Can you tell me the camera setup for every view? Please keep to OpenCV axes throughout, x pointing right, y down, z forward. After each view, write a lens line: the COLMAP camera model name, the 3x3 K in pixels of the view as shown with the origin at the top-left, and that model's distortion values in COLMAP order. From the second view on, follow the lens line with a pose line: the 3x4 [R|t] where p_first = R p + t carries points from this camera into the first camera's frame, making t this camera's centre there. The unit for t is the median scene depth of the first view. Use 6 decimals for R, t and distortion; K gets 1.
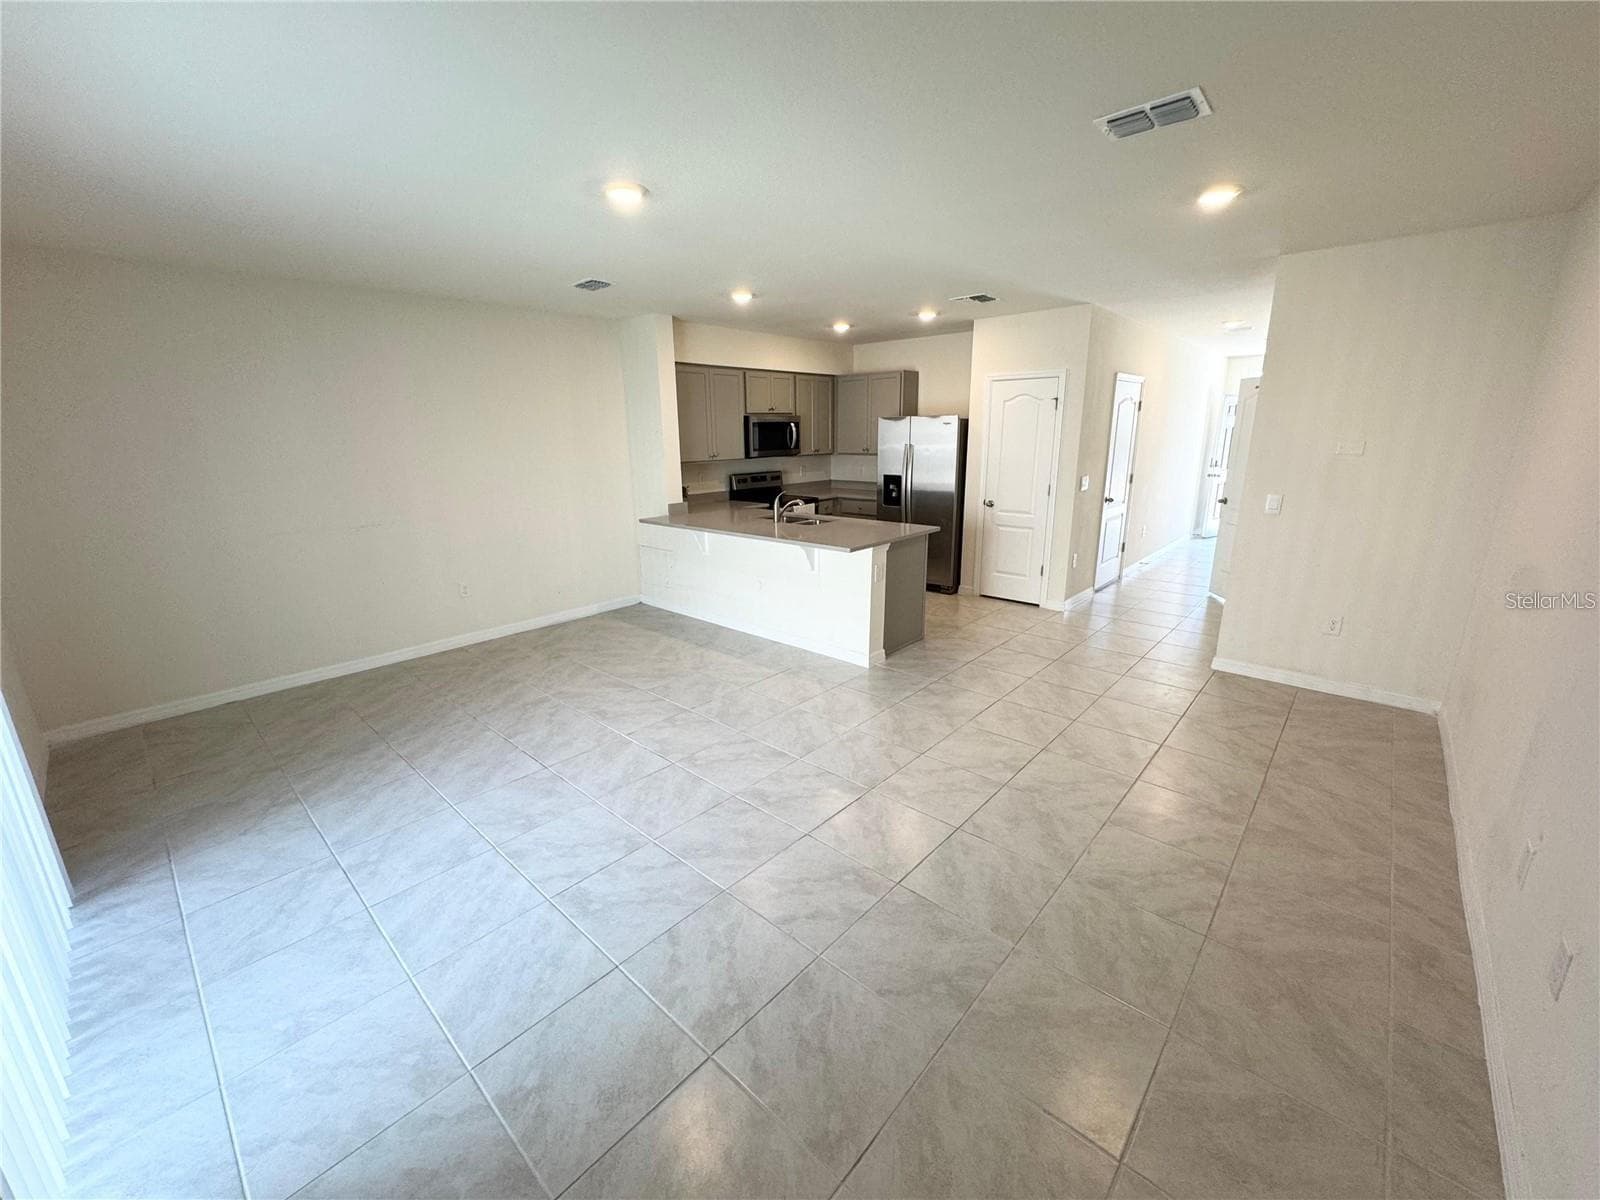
lens RADIAL K [[640.2, 0, 795.7], [0, 640.2, 601.0], [0, 0, 1]] dist [-0.004337, 0.000102]
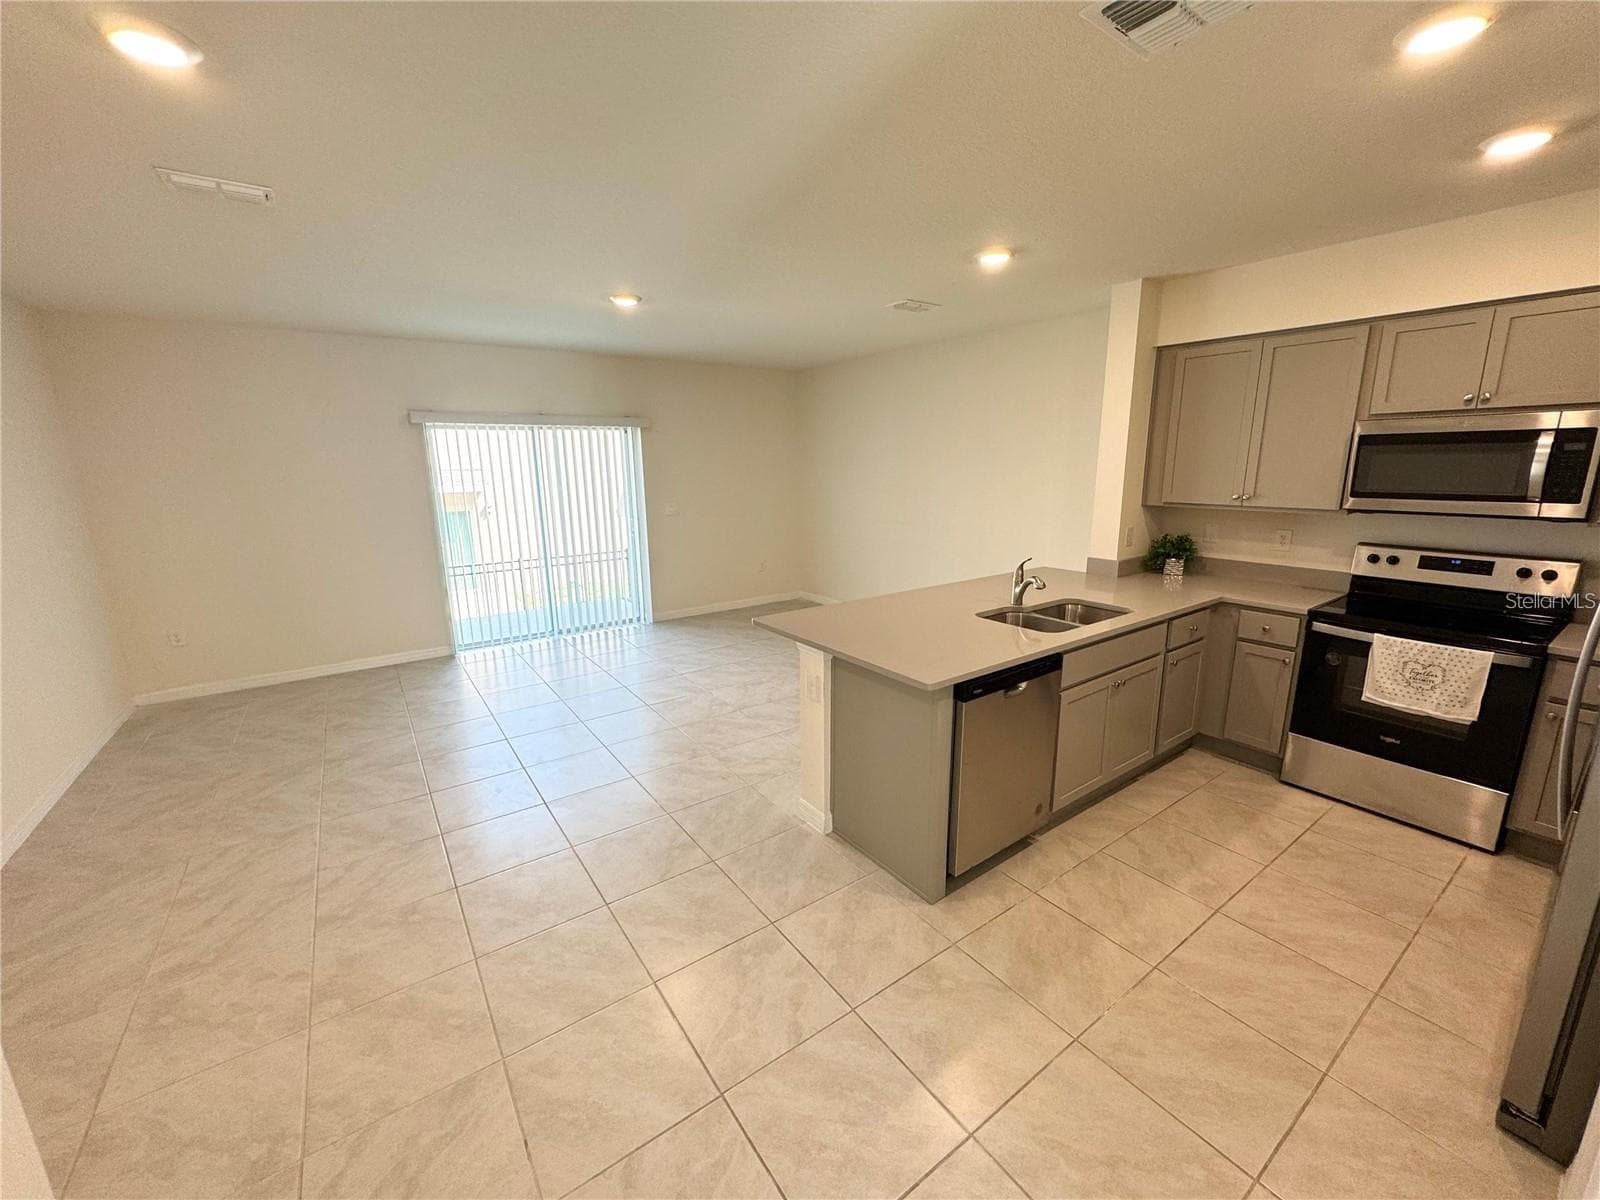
lens RADIAL K [[640.2, 0, 799.5], [0, 640.2, 596.9], [0, 0, 1]] dist [-0.004337, 0.000102]
pose [[-0.218828, 0.223517, -0.949818, 0.903728], [-0.236814, 0.932142, 0.273917, -0.376108], [0.946590, 0.284871, -0.151047, 1.349172]]
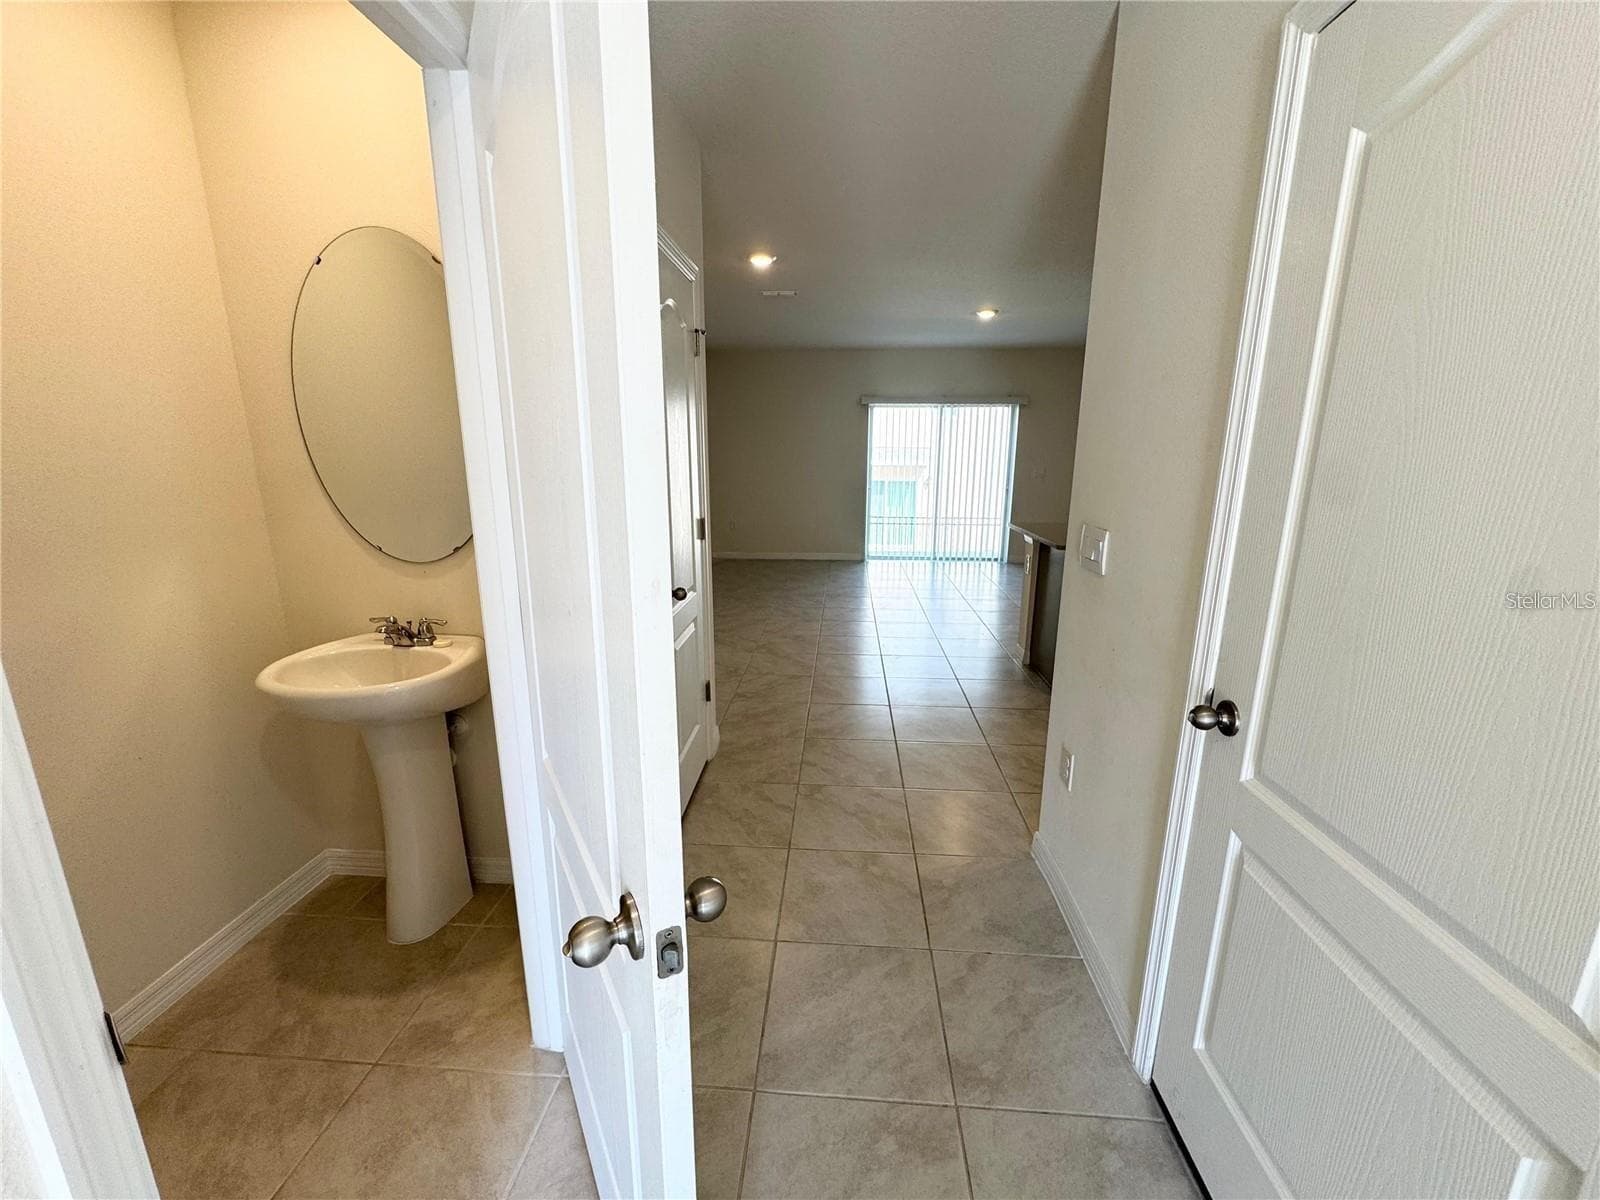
lens RADIAL K [[640.2, 0, 800.3], [0, 640.2, 598.5], [0, 0, 1]] dist [-0.004337, 0.000102]
pose [[-0.784559, 0.145911, -0.602641, 1.249912], [-0.160002, 0.891361, 0.424117, -0.444005], [0.599054, 0.429168, -0.675980, 1.861122]]
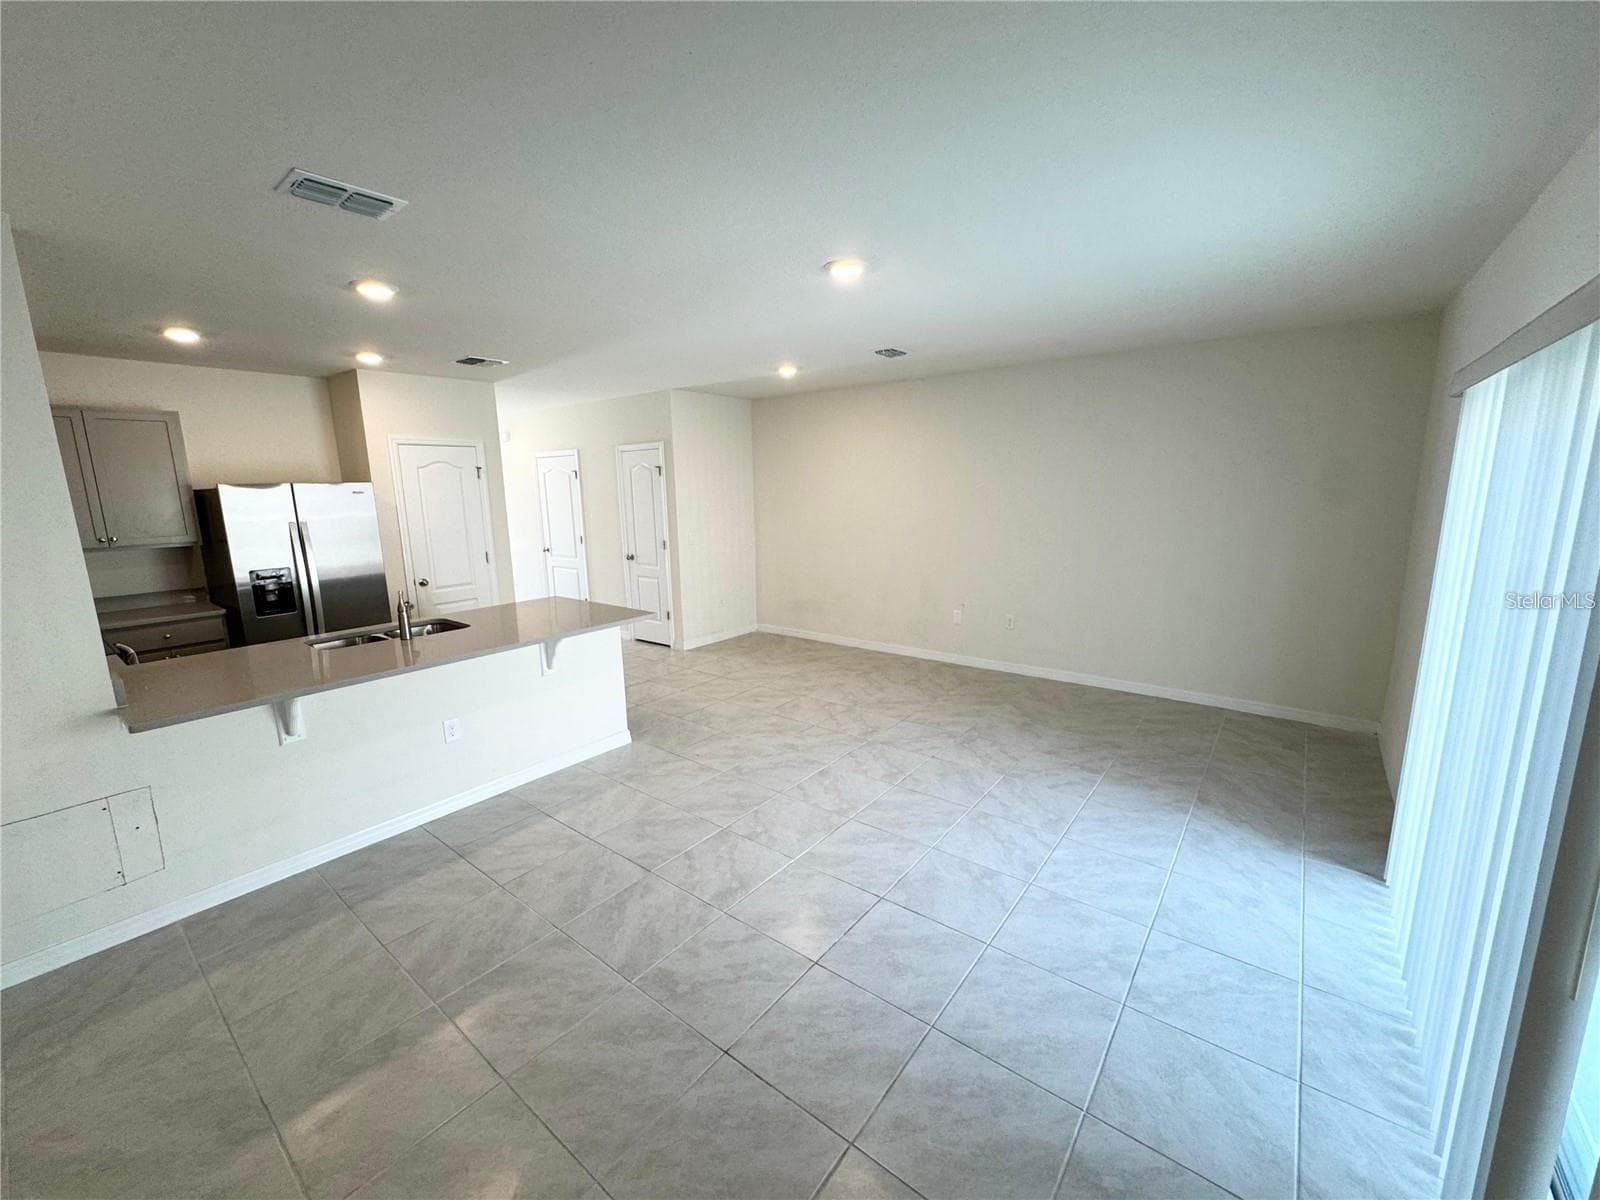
lens RADIAL K [[640.2, 0, 803.3], [0, 640.2, 593.3], [0, 0, 1]] dist [-0.004337, 0.000102]
pose [[-0.076359, -0.156164, 0.984775, -1.042498], [0.277773, 0.945227, 0.171431, -0.252816], [-0.957607, 0.286634, -0.028799, 0.937325]]
